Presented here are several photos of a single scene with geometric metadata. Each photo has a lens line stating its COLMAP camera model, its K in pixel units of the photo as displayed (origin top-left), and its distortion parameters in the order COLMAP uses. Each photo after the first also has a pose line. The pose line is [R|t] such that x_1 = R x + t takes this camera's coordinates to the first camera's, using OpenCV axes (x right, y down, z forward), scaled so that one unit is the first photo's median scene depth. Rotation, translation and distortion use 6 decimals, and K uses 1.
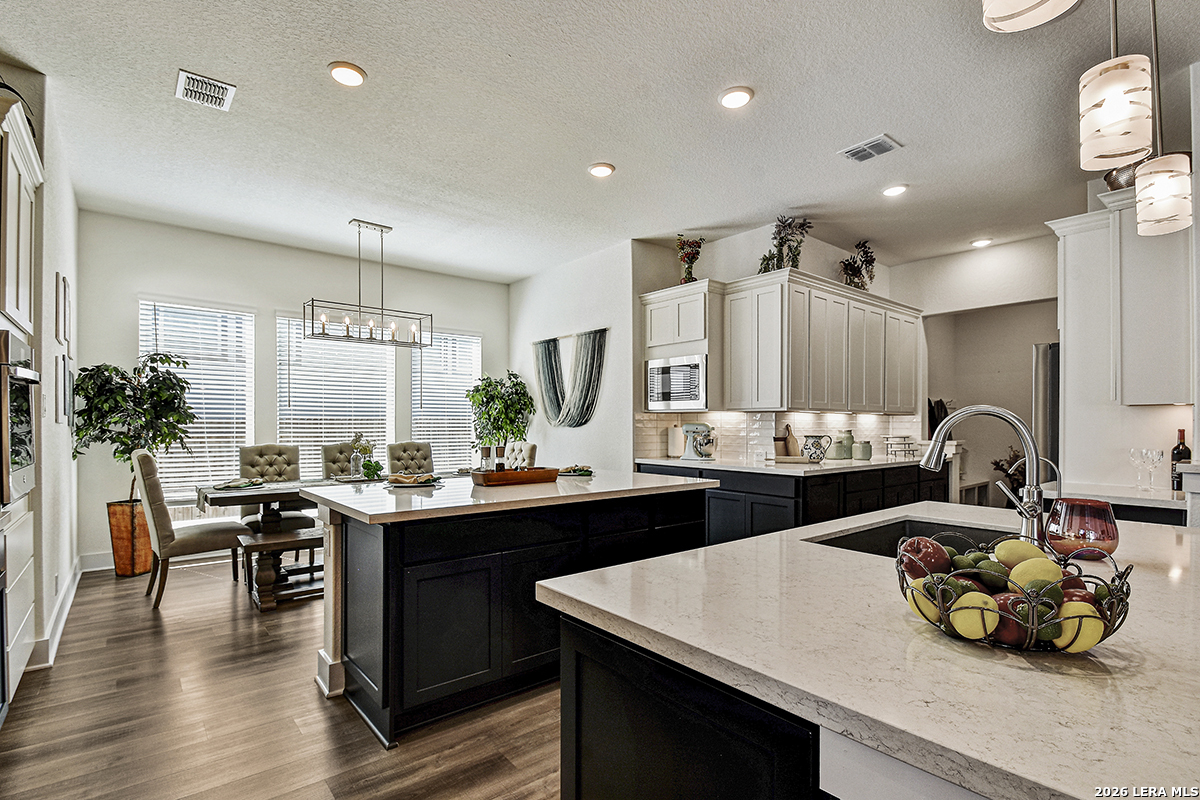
lens RADIAL K [[556.8, 0, 588.9], [0, 556.8, 426.6], [0, 0, 1]] dist [0.002784, -0.009609]
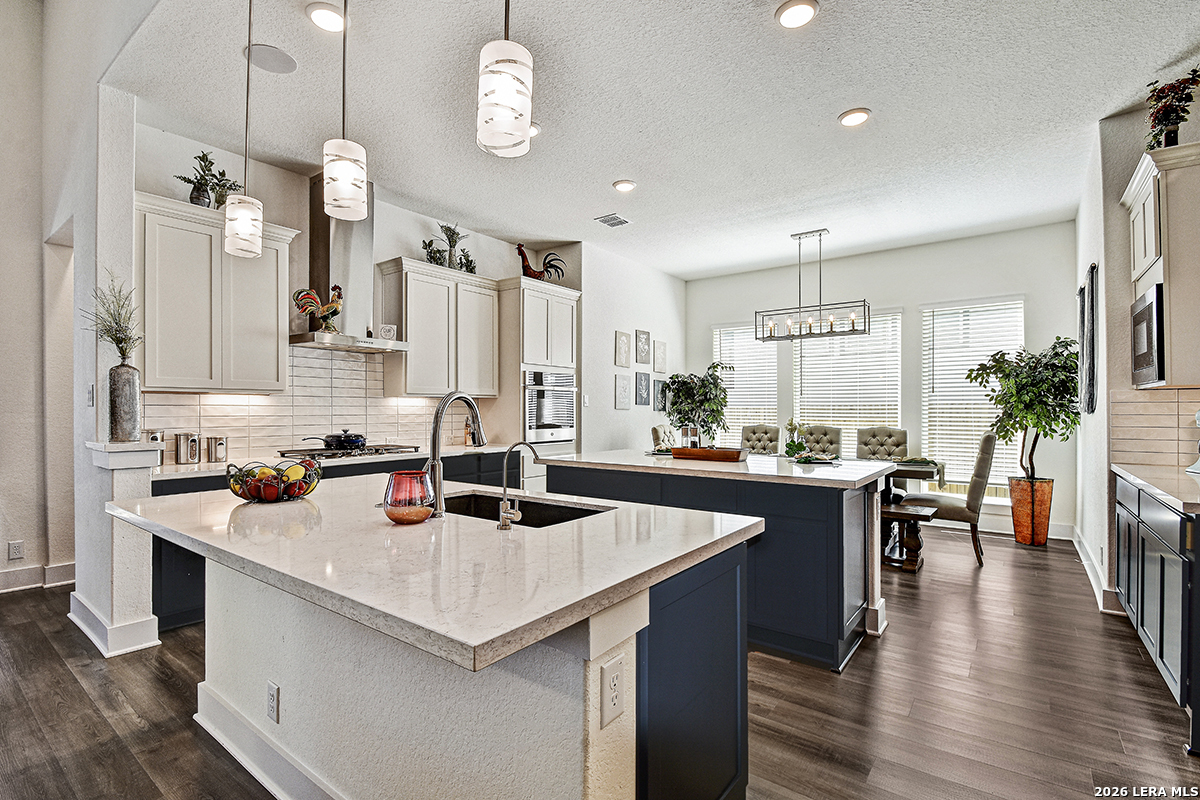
lens RADIAL K [[556.8, 0, 591.5], [0, 556.8, 399.8], [0, 0, 1]] dist [0.002784, -0.009609]
pose [[0.239267, -0.019533, -0.970757, 0.579182], [-0.004501, 0.999765, -0.021226, 0.001691], [0.970943, 0.009448, 0.239123, 0.297551]]
